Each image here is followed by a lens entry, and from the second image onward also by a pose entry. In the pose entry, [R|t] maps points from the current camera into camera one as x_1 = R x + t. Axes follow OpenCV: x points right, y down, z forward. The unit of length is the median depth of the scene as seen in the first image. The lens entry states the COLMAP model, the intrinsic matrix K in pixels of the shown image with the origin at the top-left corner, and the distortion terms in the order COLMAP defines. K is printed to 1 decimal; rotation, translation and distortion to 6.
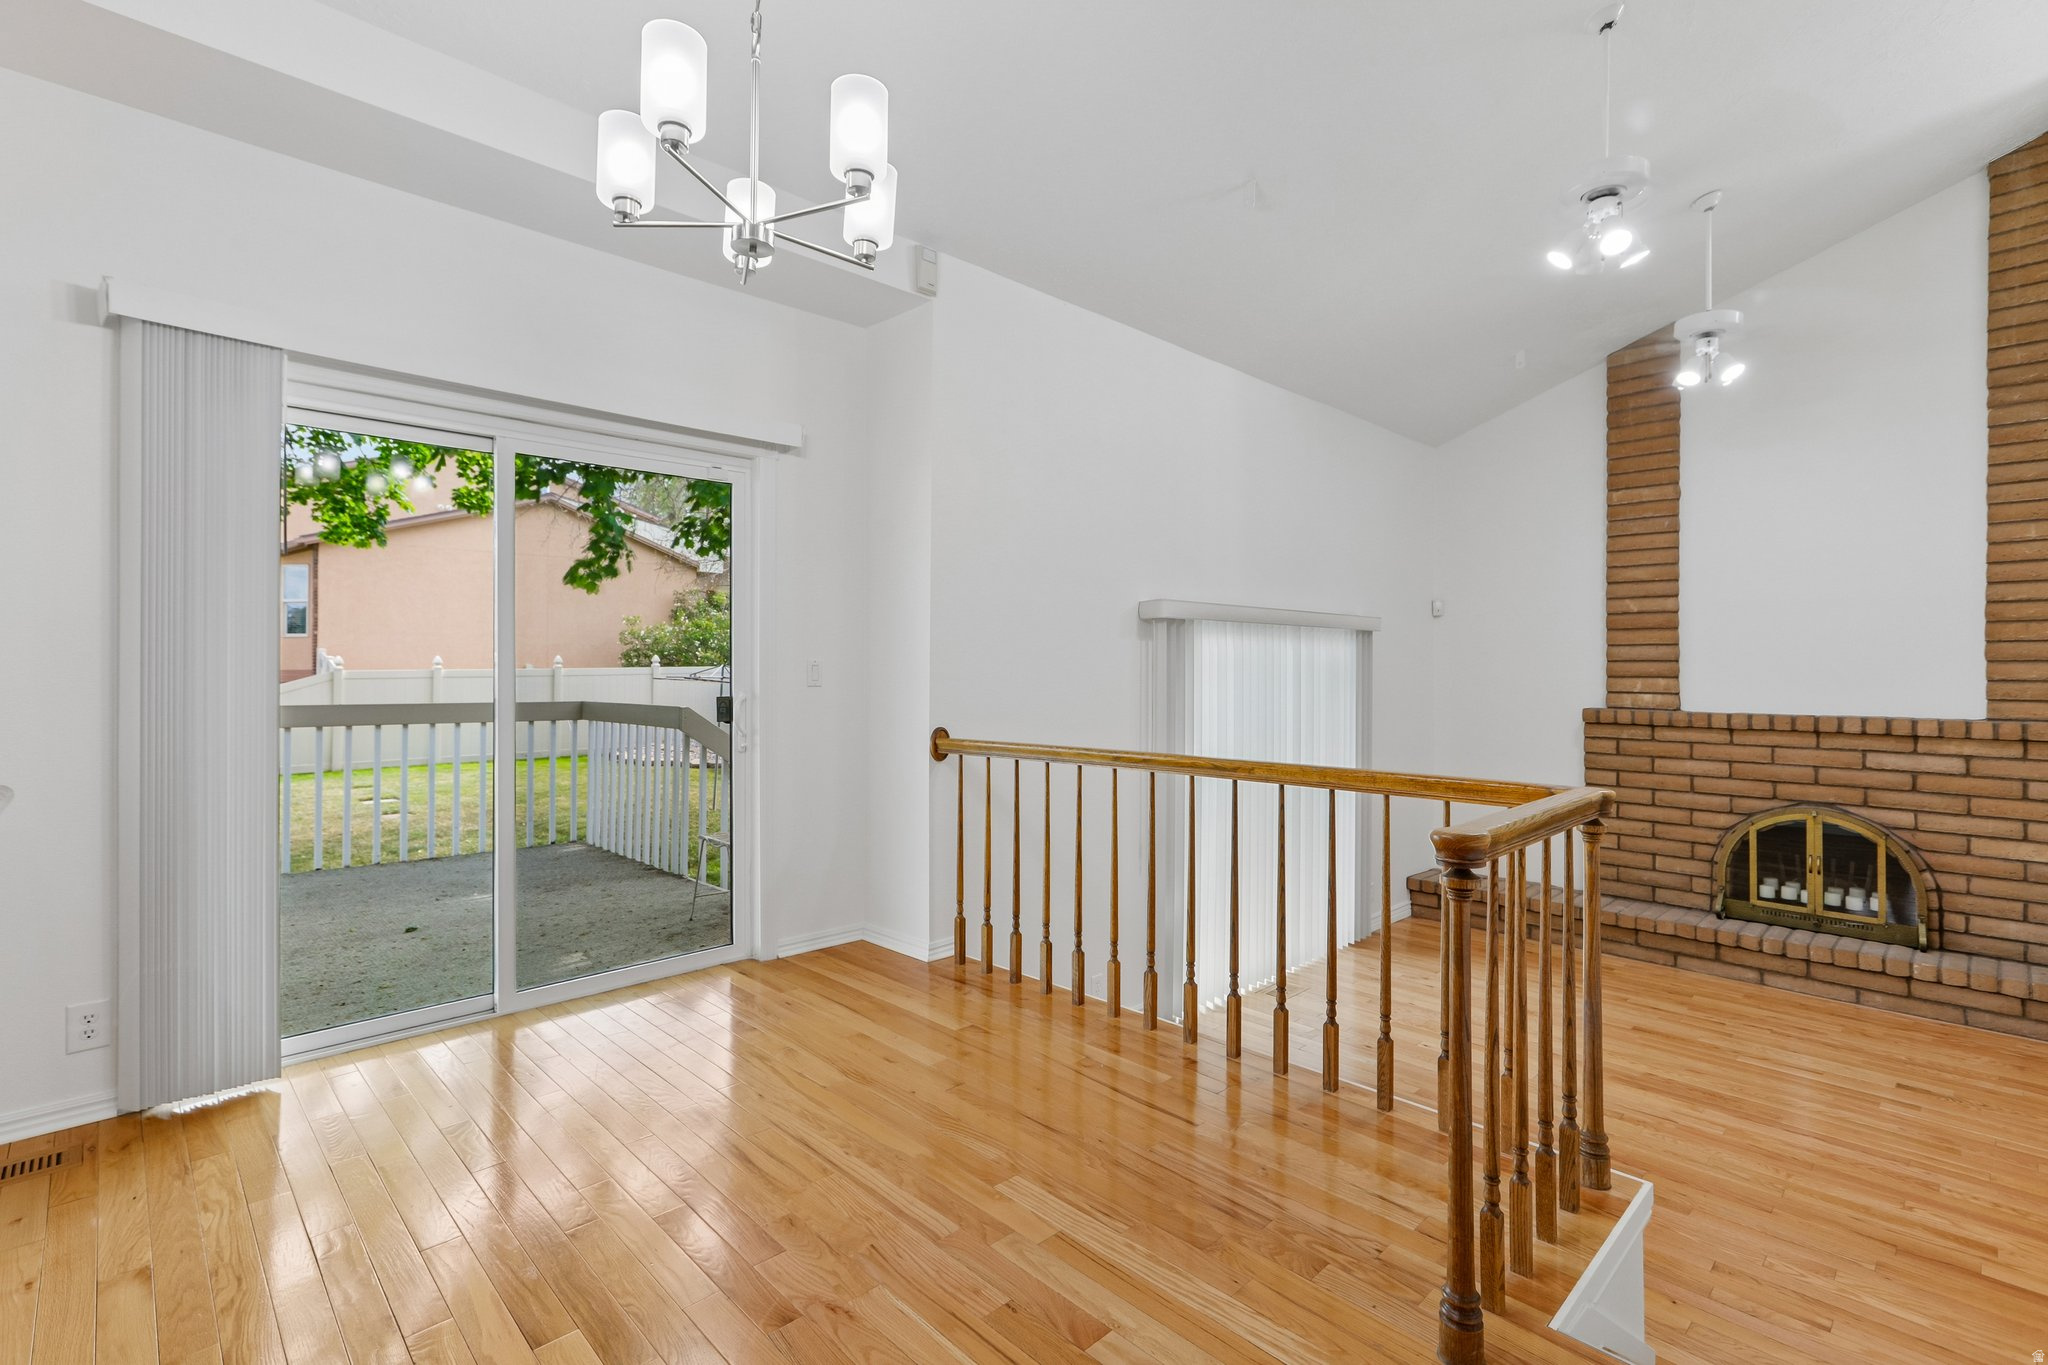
lens RADIAL K [[944.7, 0, 1022.4], [0, 944.7, 664.3], [0, 0, 1]] dist [0.017170, 0.000672]
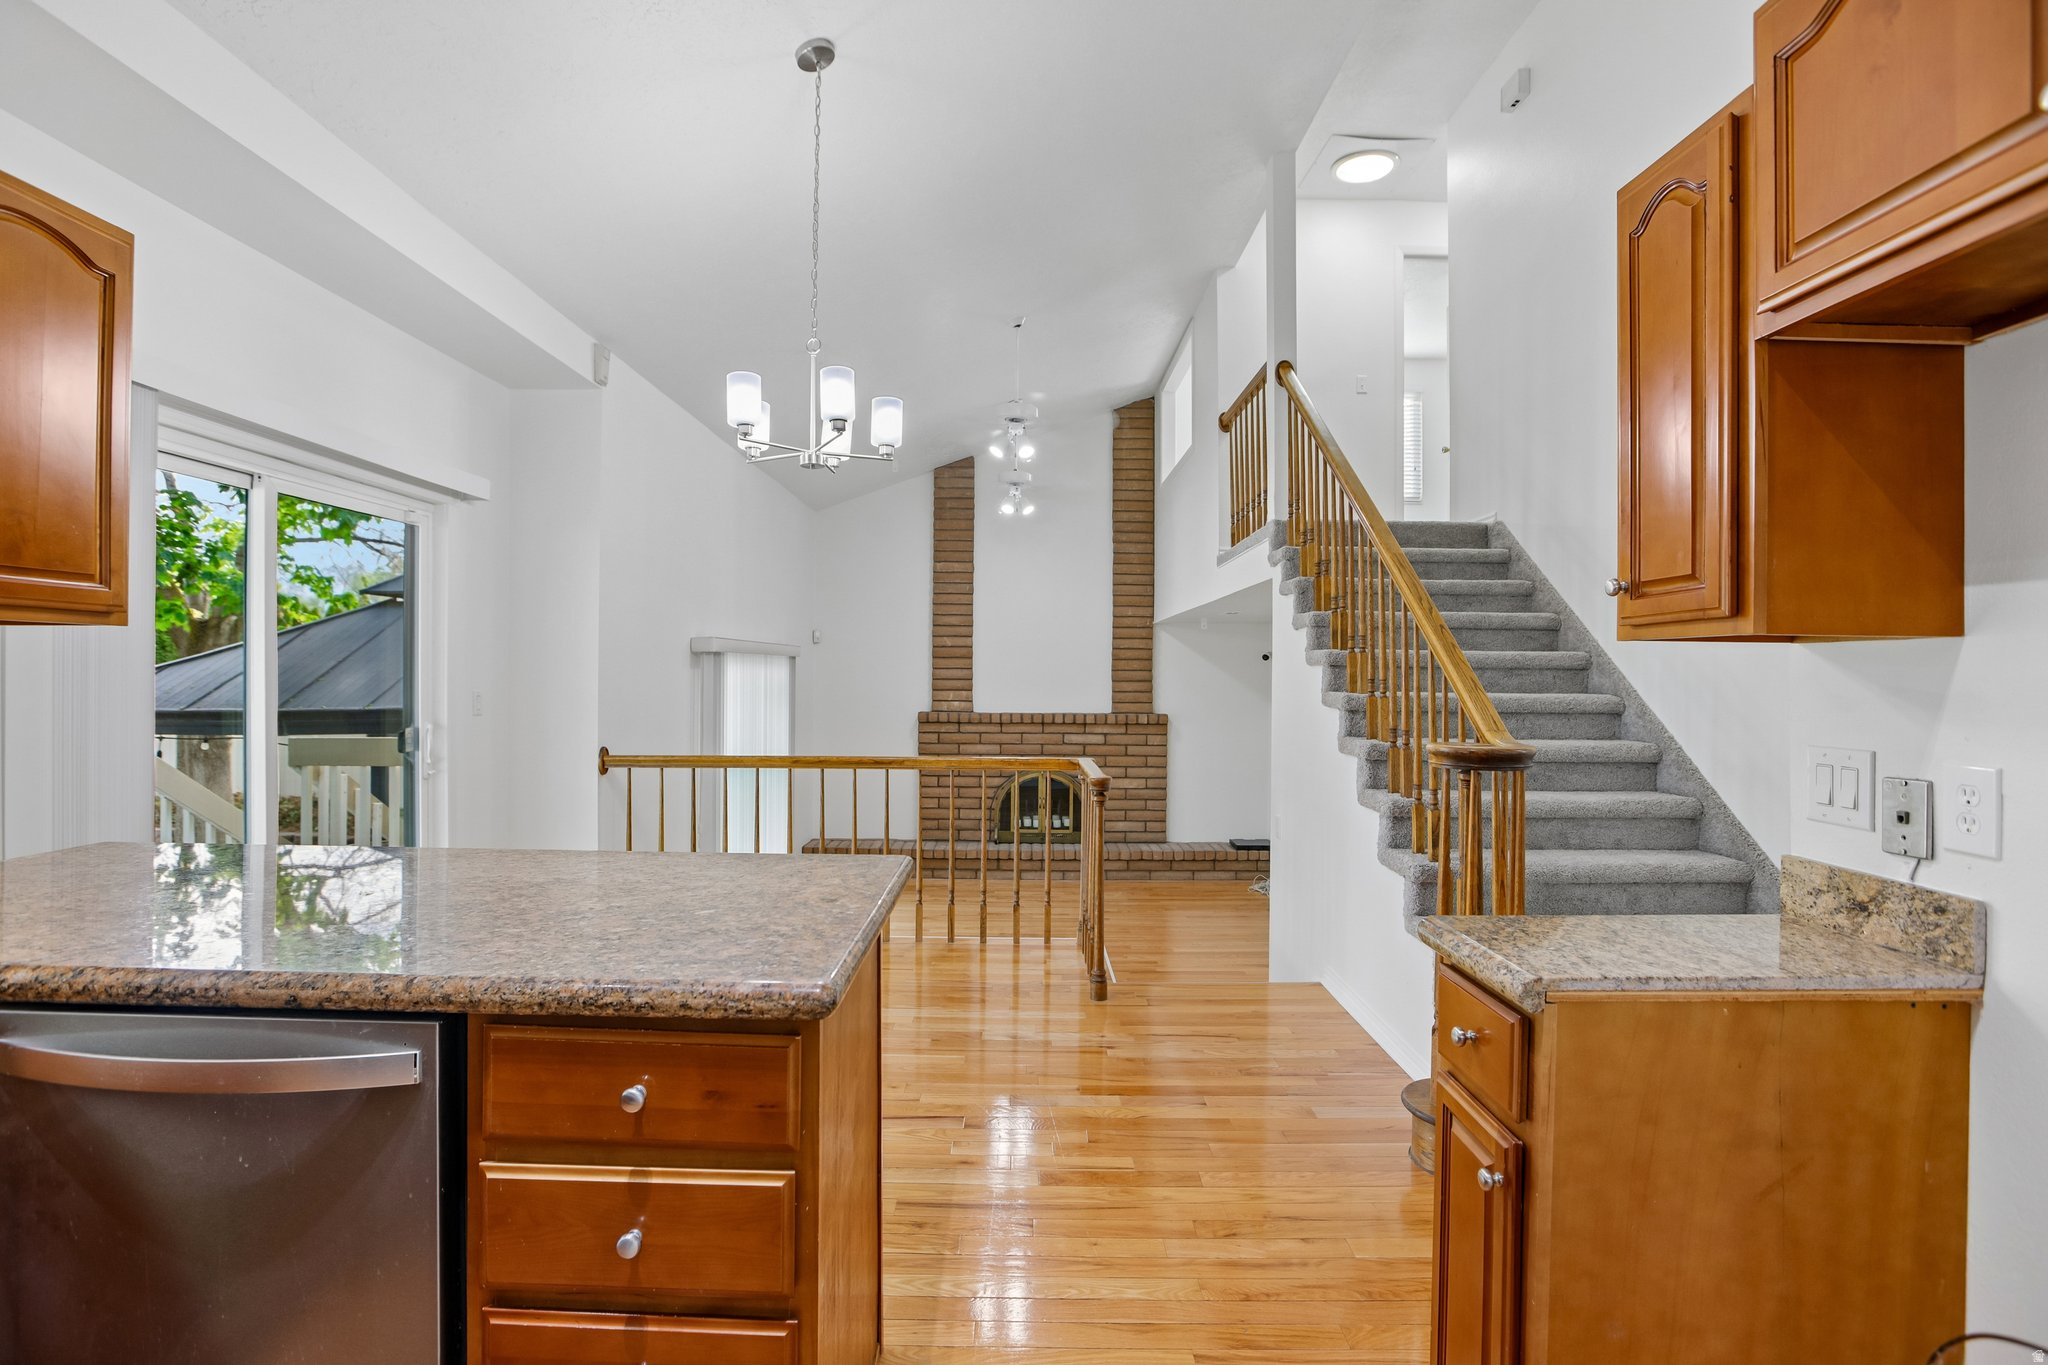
lens RADIAL K [[971.9, 0, 1021.7], [0, 971.9, 672.1], [0, 0, 1]] dist [-0.031980, 0.011110]
pose [[0.701822, 0.002230, 0.712349, -0.394574], [-0.007211, 0.999966, 0.003974, -0.023950], [-0.712316, -0.007926, 0.701814, -0.154898]]
